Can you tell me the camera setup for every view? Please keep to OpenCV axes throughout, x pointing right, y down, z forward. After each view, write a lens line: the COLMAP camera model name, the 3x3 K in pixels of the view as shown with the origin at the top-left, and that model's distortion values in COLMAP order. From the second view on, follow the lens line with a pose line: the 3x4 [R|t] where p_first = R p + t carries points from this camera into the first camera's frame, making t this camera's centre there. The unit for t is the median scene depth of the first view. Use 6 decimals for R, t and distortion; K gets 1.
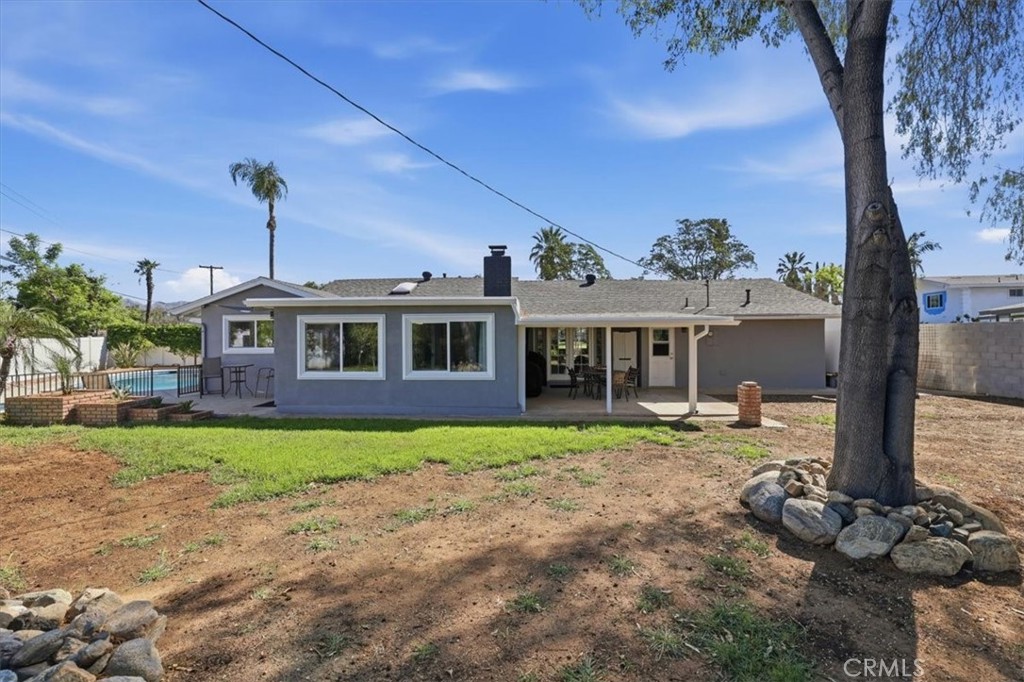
lens RADIAL K [[443.5, 0, 505.0], [0, 443.5, 338.7], [0, 0, 1]] dist [-0.042543, 0.015611]
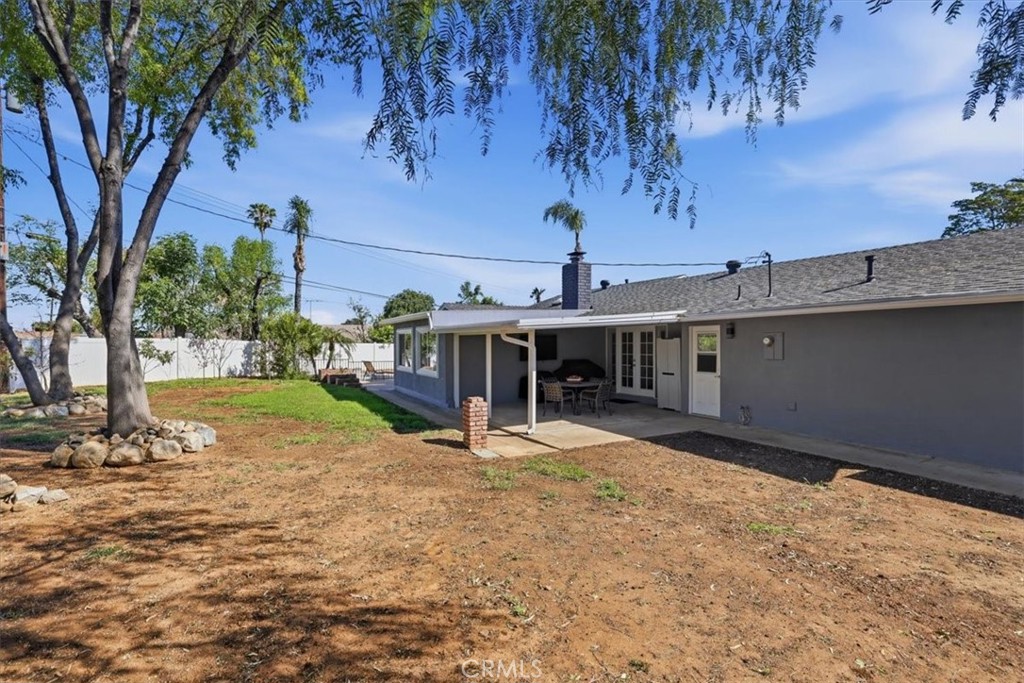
lens RADIAL K [[443.5, 0, 505.0], [0, 443.5, 339.2], [0, 0, 1]] dist [-0.042543, 0.015611]
pose [[0.526170, -0.001641, -0.850378, 0.751089], [-0.010707, 0.999906, -0.008555, -0.004200], [0.850312, 0.013607, 0.526103, 0.350081]]
